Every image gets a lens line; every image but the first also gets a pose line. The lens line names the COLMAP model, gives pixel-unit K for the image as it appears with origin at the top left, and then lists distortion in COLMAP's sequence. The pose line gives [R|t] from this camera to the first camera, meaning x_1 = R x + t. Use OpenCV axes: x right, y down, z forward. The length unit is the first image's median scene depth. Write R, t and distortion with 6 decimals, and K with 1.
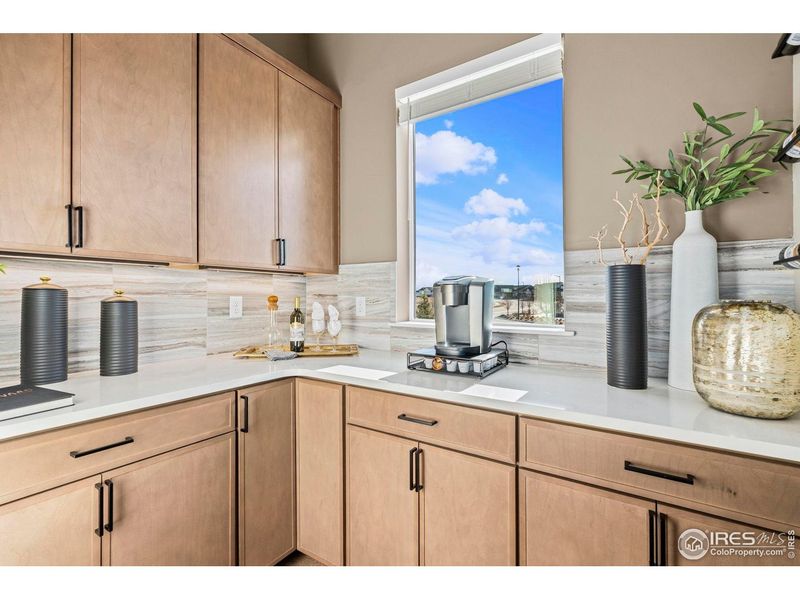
lens RADIAL K [[364.0, 0, 396.7], [0, 364.0, 299.4], [0, 0, 1]] dist [0.000281, 0.000350]
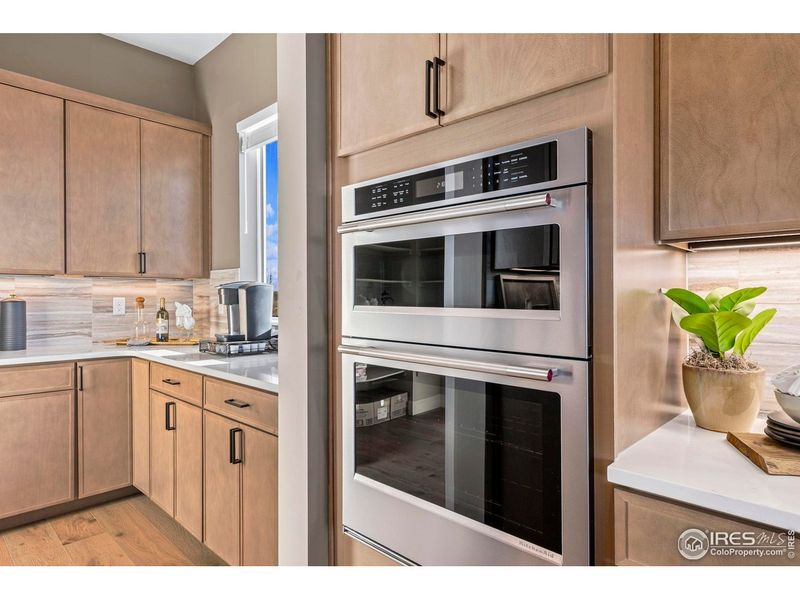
lens RADIAL K [[474.7, 0, 400.4], [0, 474.7, 303.5], [0, 0, 1]] dist [0.004324, 0.001259]
pose [[0.982756, -0.000220, -0.184909, 0.976500], [0.001426, 0.999979, 0.006390, 0.003489], [0.184904, -0.006543, 0.982735, -0.519838]]
